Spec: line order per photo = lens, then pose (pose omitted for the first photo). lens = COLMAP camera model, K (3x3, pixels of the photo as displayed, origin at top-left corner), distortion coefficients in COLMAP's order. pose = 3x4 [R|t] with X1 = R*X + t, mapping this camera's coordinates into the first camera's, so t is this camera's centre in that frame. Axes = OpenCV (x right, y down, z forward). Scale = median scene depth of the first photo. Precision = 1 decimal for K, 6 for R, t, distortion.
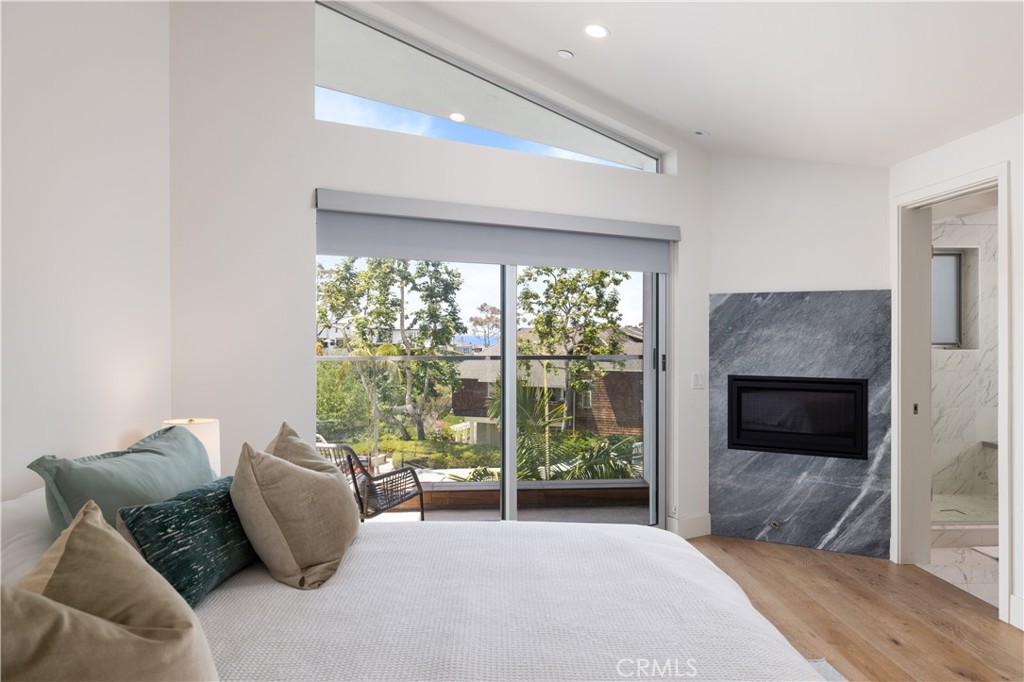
lens RADIAL K [[676.0, 0, 510.9], [0, 676.0, 336.9], [0, 0, 1]] dist [0.002582, -0.000857]
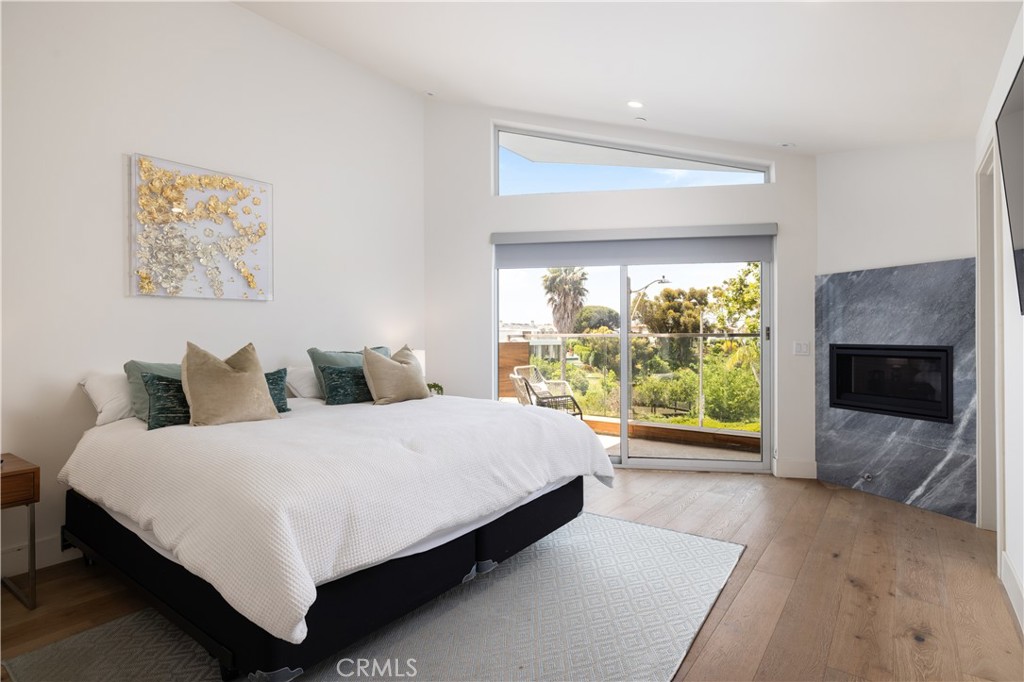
lens RADIAL K [[519.5, 0, 512.0], [0, 519.5, 341.0], [0, 0, 1]] dist [0.003157, -0.000096]
pose [[0.766796, 0.006432, -0.641858, 0.475043], [-0.004060, 0.999978, 0.005169, 0.048610], [0.641877, -0.001358, 0.766806, -0.039985]]
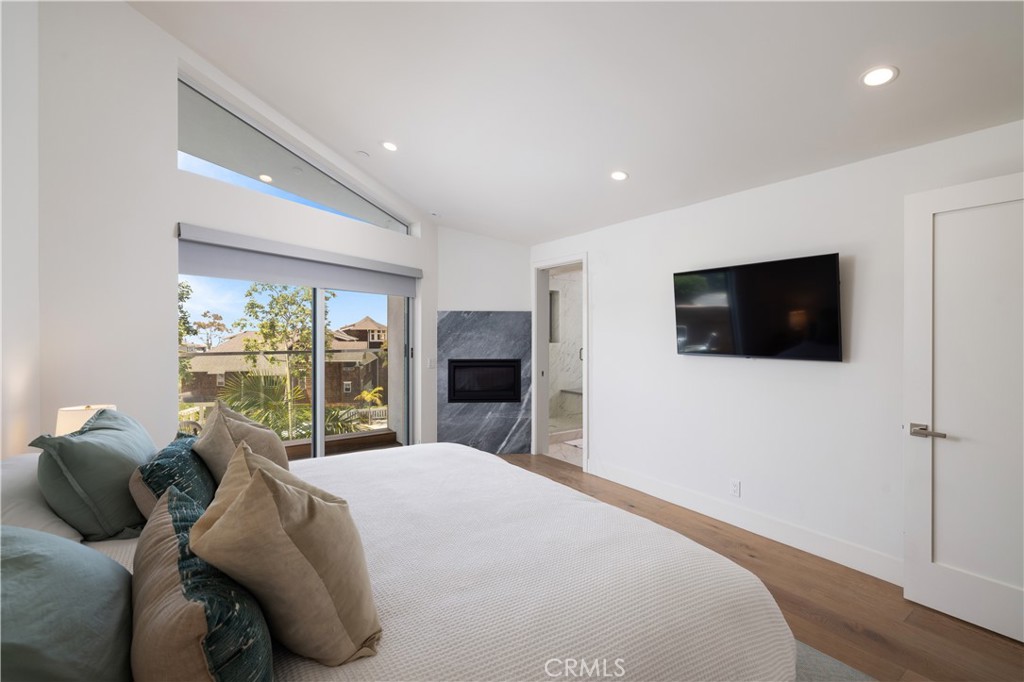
lens RADIAL K [[454.7, 0, 512.0], [0, 454.7, 341.0], [0, 0, 1]] dist [-0.002157, -0.000330]
pose [[0.848773, -0.008034, 0.528696, -0.143593], [0.003530, 0.999948, 0.009528, 0.000452], [-0.528746, -0.006221, 0.848758, -0.049522]]
